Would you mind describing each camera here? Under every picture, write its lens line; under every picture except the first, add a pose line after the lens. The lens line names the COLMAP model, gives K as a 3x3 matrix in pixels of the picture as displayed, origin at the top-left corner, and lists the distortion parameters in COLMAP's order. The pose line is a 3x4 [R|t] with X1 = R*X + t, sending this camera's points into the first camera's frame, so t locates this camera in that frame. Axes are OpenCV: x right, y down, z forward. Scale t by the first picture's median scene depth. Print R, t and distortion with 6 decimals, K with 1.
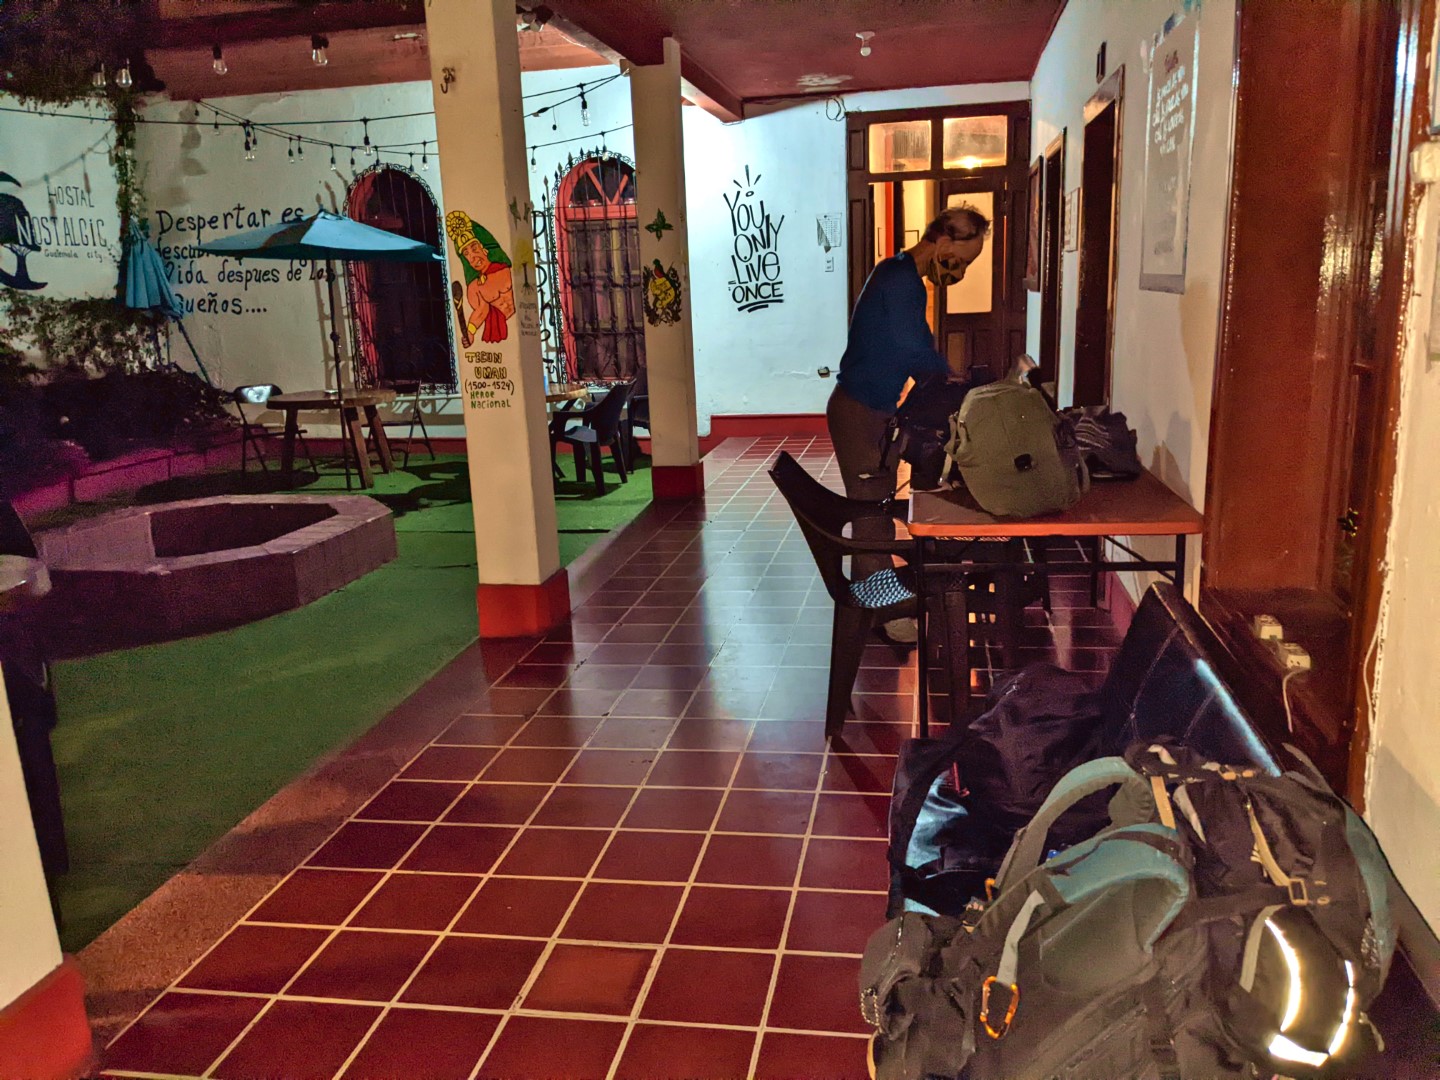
lens RADIAL K [[1129.3, 0, 729.9], [0, 1129.3, 532.0], [0, 0, 1]] dist [0.044725, -0.051271]
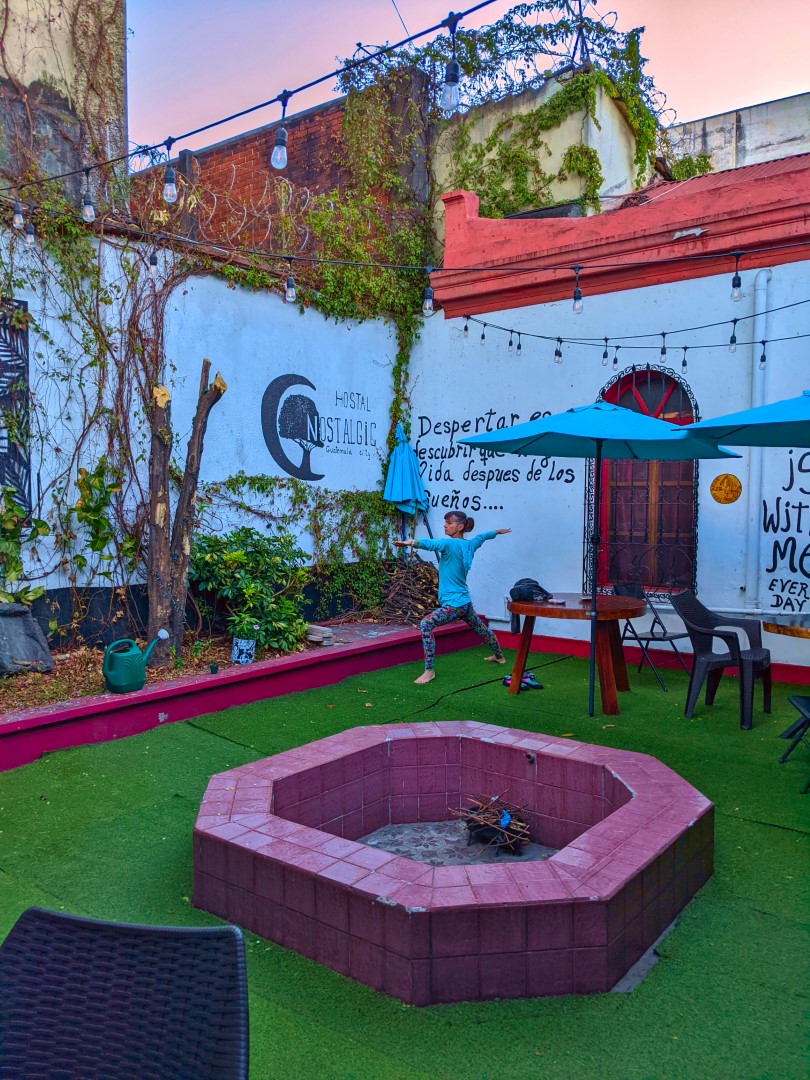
lens RADIAL K [[846.9, 0, 403.1], [0, 846.9, 541.0], [0, 0, 1]] dist [0.044725, -0.051271]
pose [[0.900478, 0.060056, -0.430734, -0.156962], [-0.128707, 0.982854, -0.132033, -0.052431], [0.415419, 0.174332, 0.892768, 0.281507]]
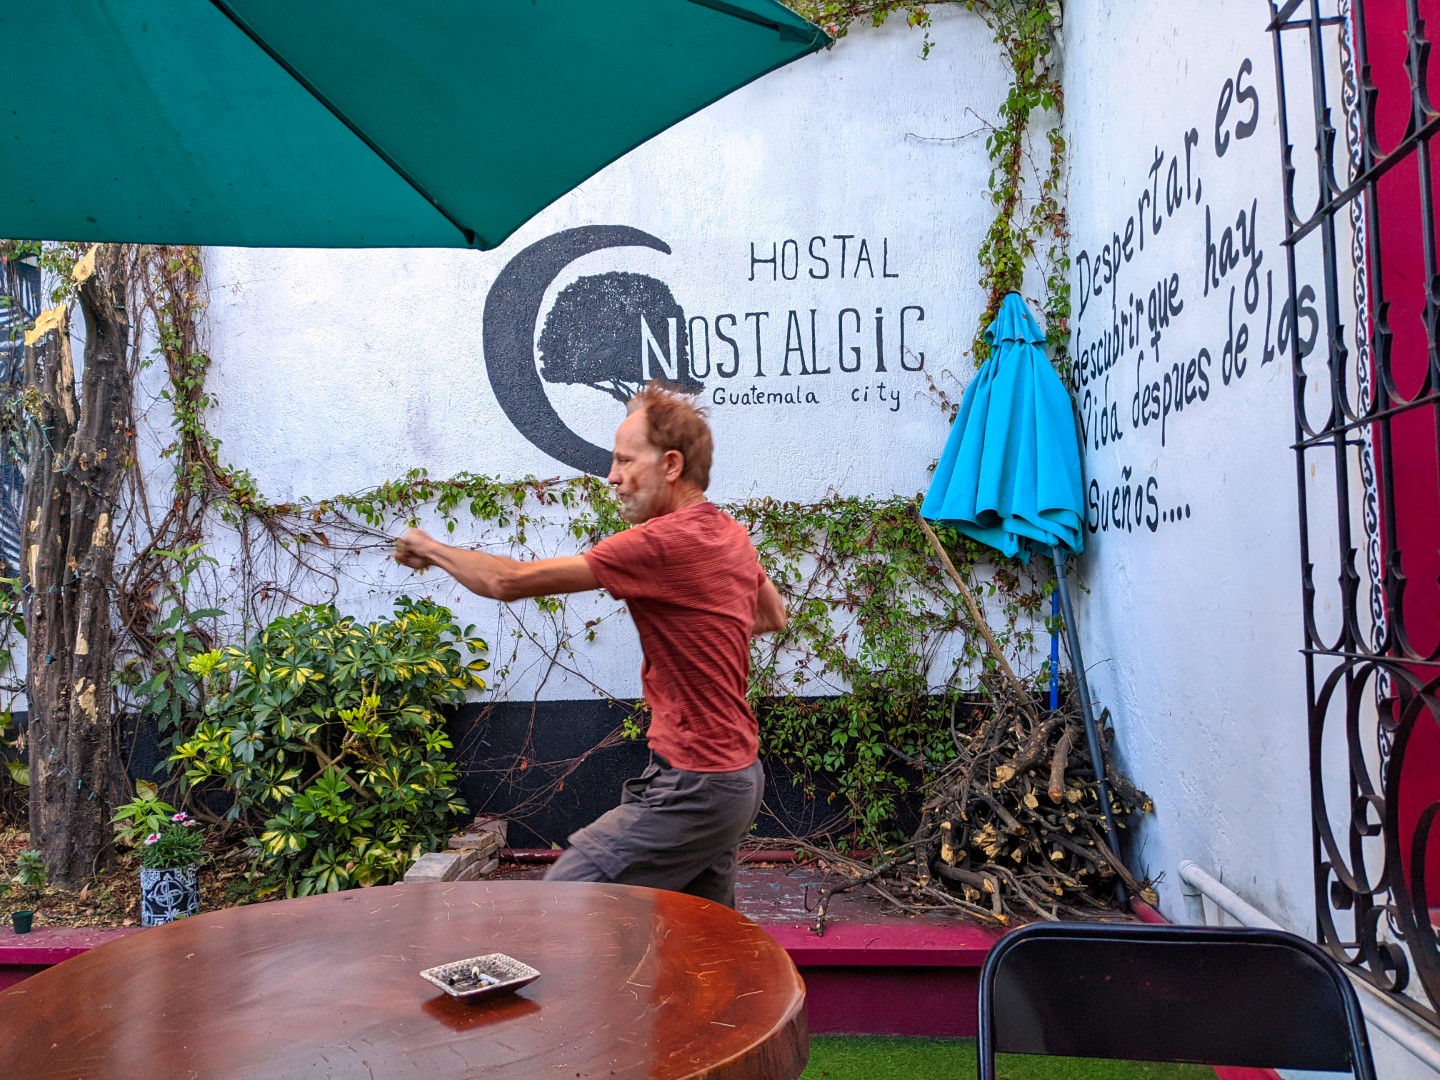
lens RADIAL K [[1129.3, 0, 724.0], [0, 1129.3, 545.7], [0, 0, 1]] dist [0.044725, -0.051271]
pose [[0.105330, -0.017747, -0.994279, -0.162135], [-0.199613, 0.979113, -0.038622, -0.156743], [0.974197, 0.202539, 0.099587, 0.874514]]
